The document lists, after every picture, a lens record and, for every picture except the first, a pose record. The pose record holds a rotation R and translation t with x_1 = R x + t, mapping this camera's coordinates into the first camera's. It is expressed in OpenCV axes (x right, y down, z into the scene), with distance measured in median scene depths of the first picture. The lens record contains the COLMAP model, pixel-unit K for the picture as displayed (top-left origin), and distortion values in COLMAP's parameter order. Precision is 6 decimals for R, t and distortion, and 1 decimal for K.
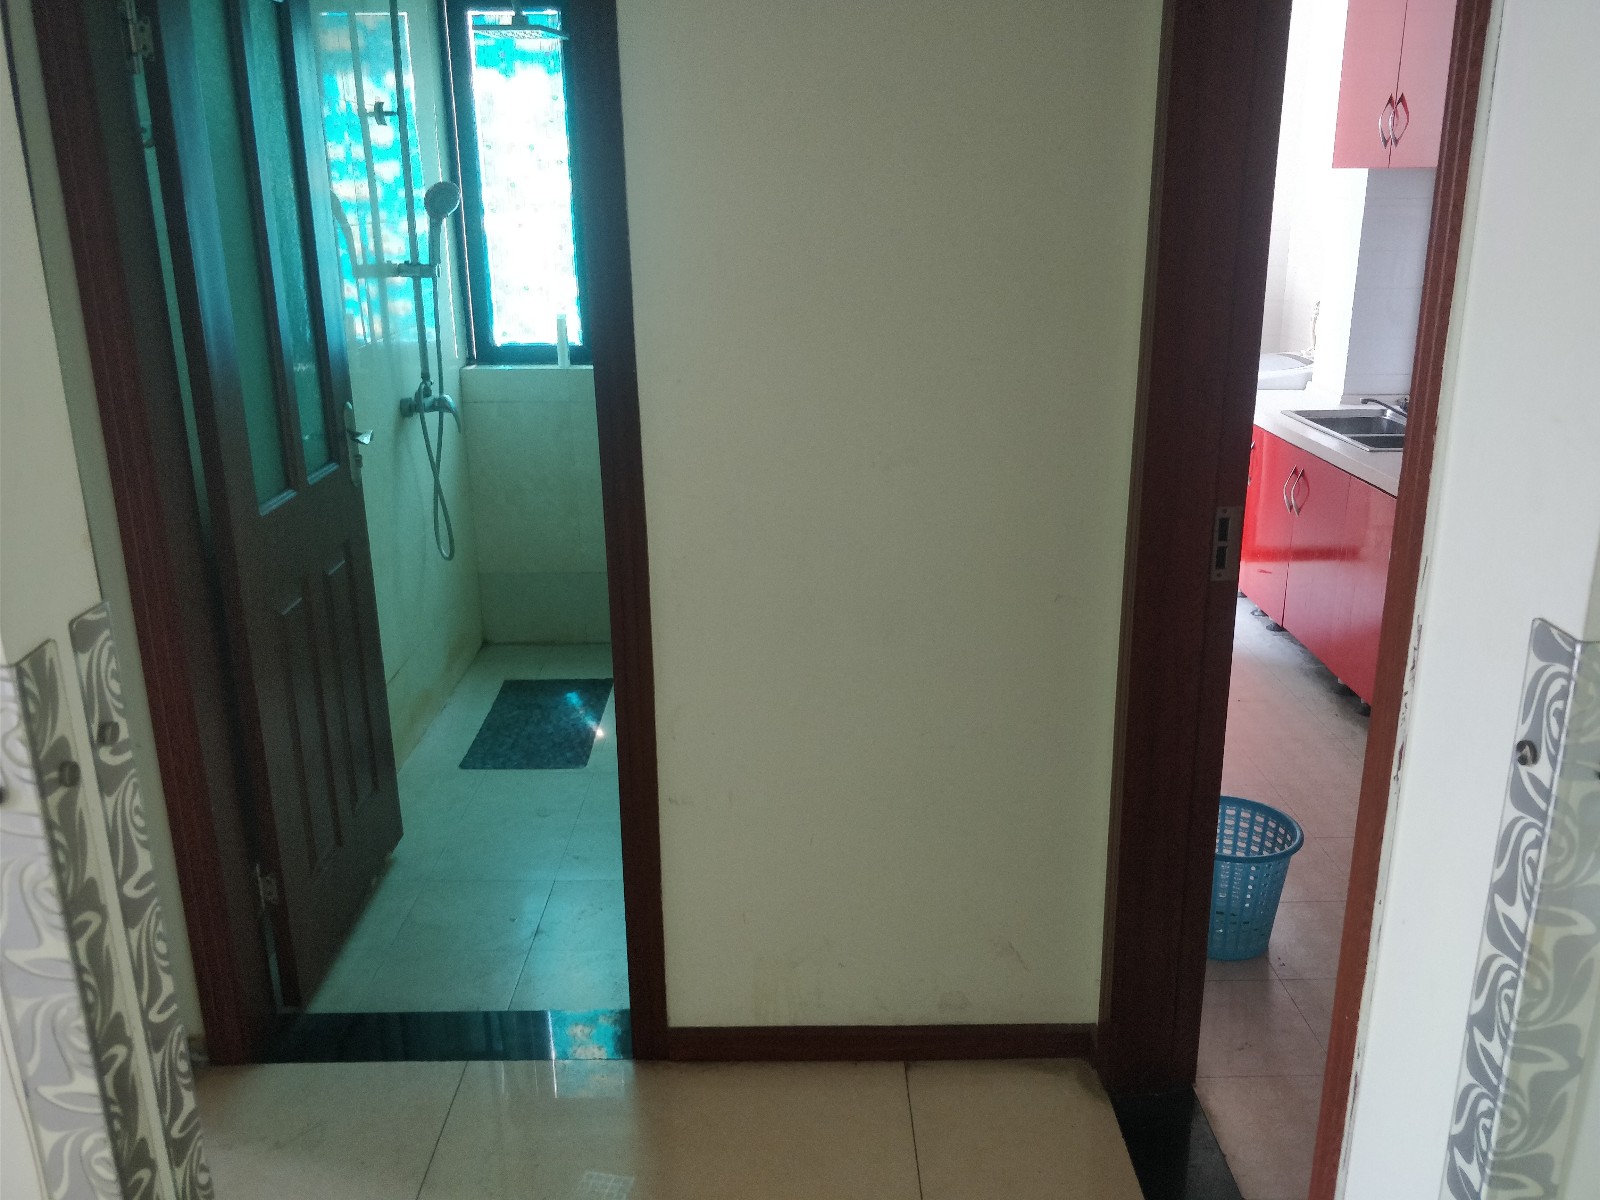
lens RADIAL K [[1312.7, 0, 800.4], [0, 1312.7, 599.3], [0, 0, 1]] dist [-0.028291, -0.001462]
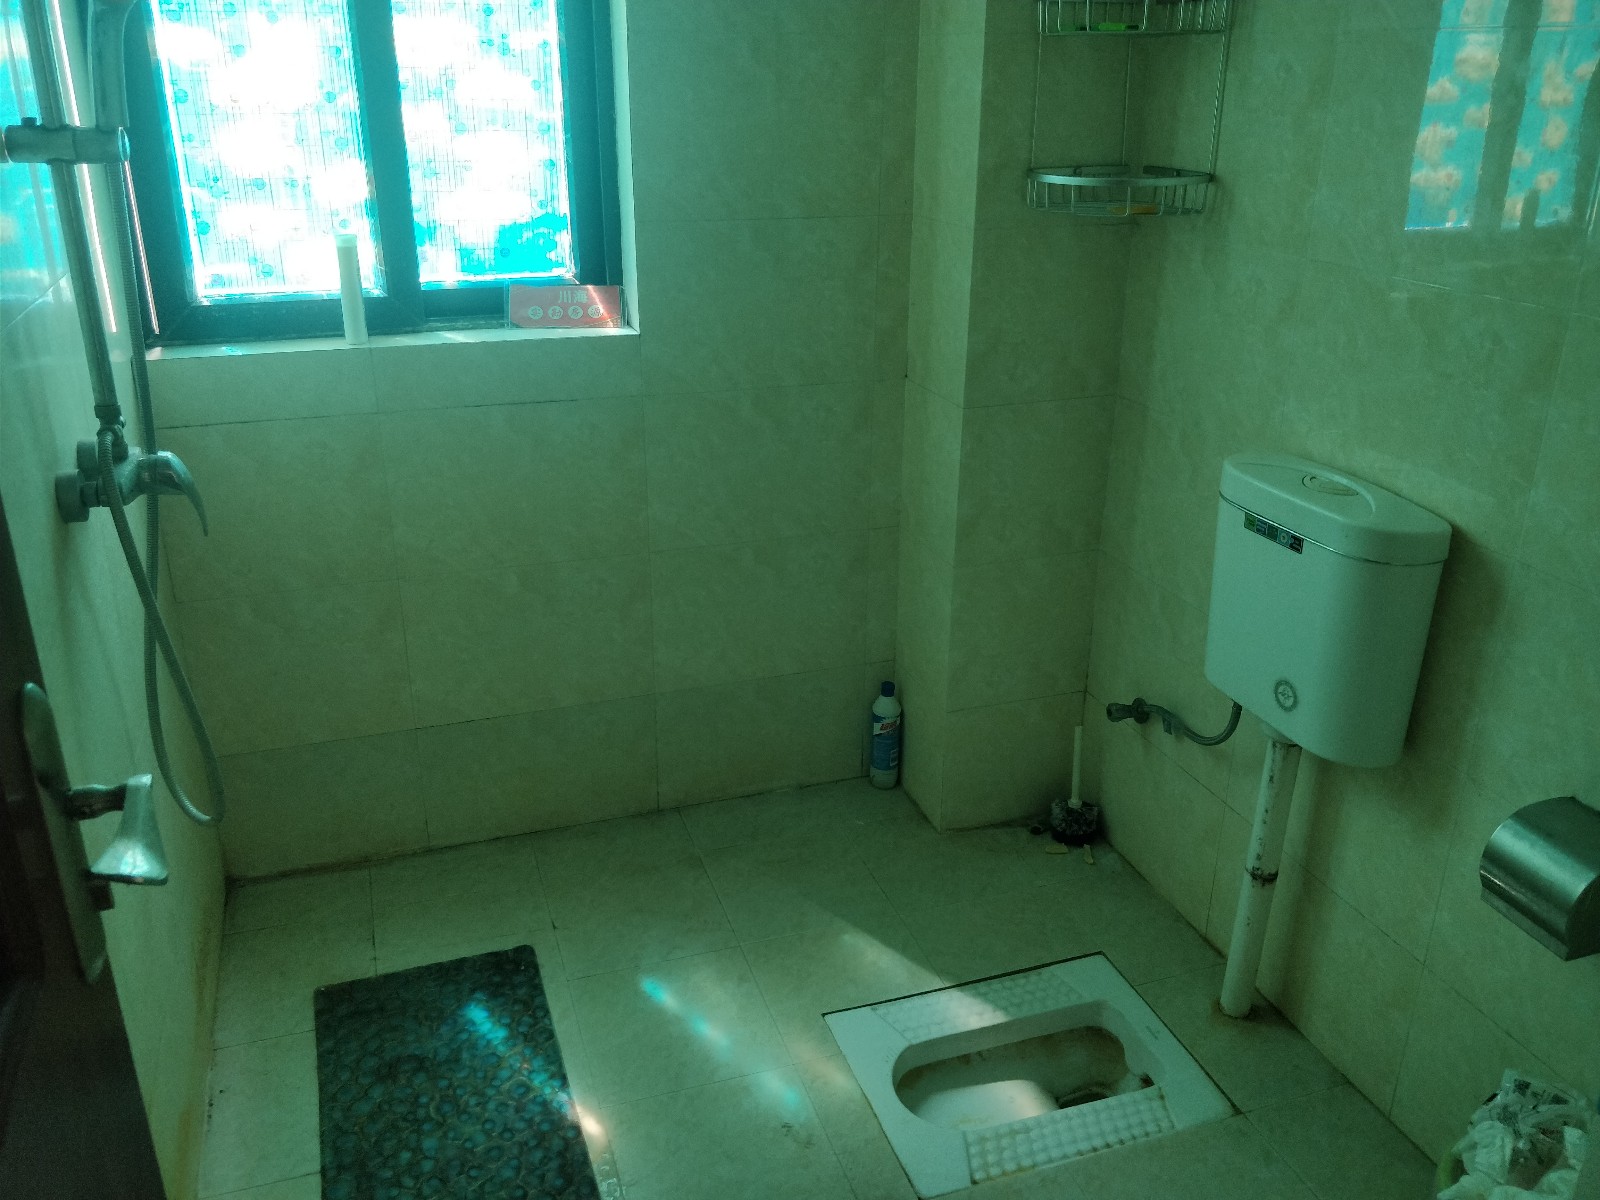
lens RADIAL K [[1312.7, 0, 791.7], [0, 1312.7, 561.6], [0, 0, 1]] dist [-0.028291, -0.001462]
pose [[0.946985, -0.105215, 0.303562, -0.184449], [0.087410, 0.993589, 0.071695, -0.116135], [-0.309160, -0.041360, 0.950110, 0.476640]]
